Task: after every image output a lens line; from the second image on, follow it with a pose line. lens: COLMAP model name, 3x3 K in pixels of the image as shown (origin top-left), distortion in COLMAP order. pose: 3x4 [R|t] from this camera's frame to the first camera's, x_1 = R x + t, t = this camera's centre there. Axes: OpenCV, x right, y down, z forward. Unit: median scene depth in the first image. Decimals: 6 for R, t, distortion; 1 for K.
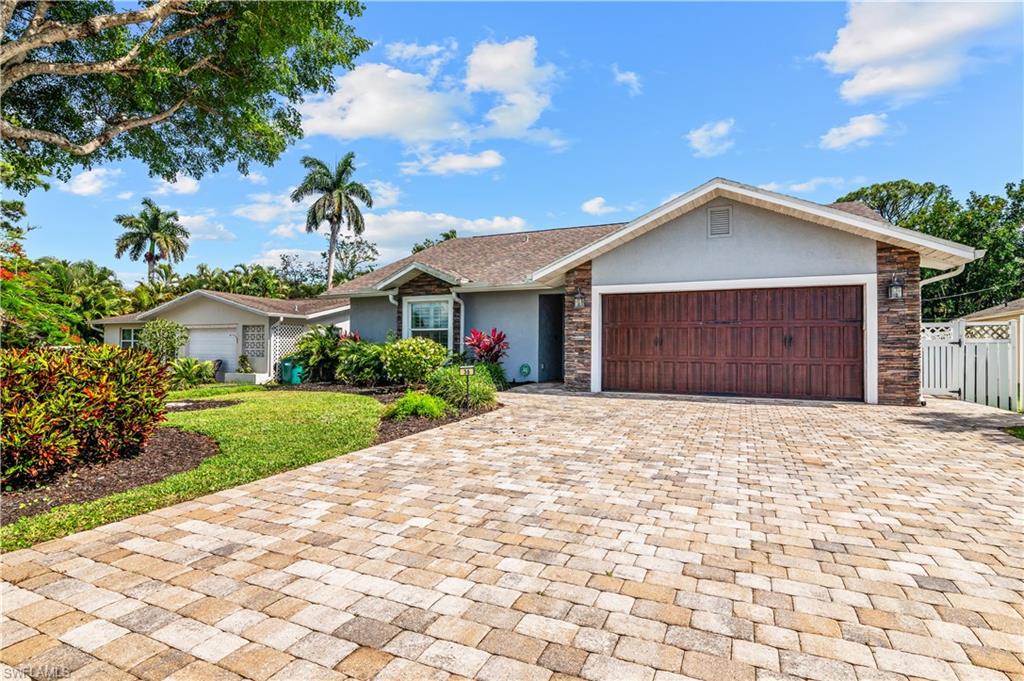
lens RADIAL K [[501.0, 0, 503.1], [0, 501.0, 341.6], [0, 0, 1]] dist [-0.011249, 0.000494]
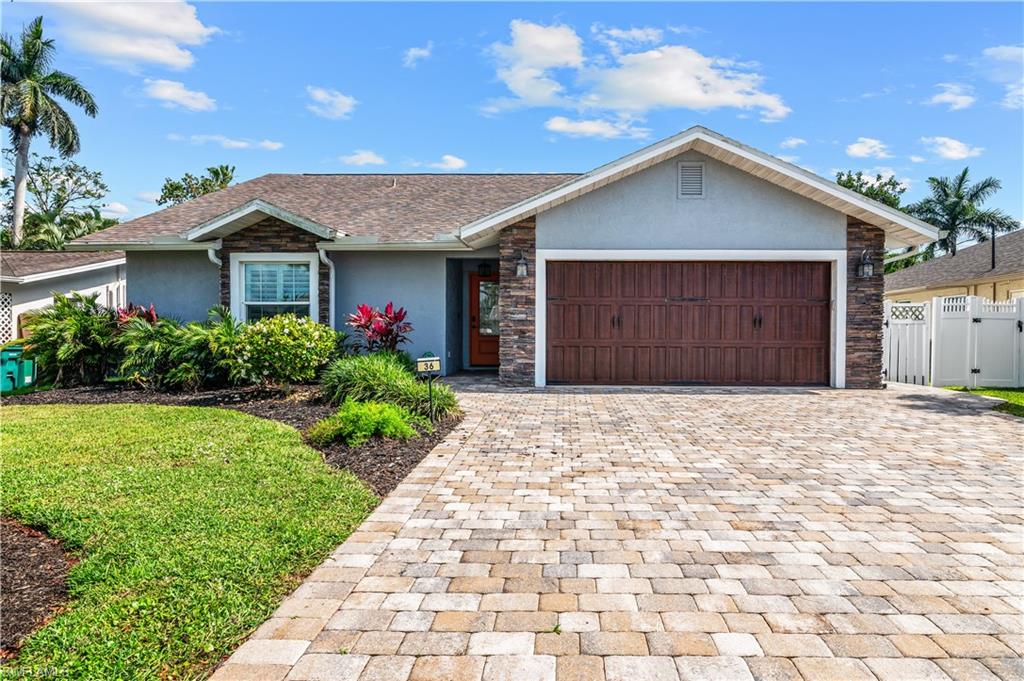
lens RADIAL K [[596.3, 0, 506.5], [0, 596.3, 340.2], [0, 0, 1]] dist [-0.004763, 0.000255]
pose [[0.917833, -0.010206, 0.396836, -0.234821], [-0.002233, 0.999521, 0.030871, 0.000466], [-0.396961, -0.029220, 0.917370, 0.177073]]
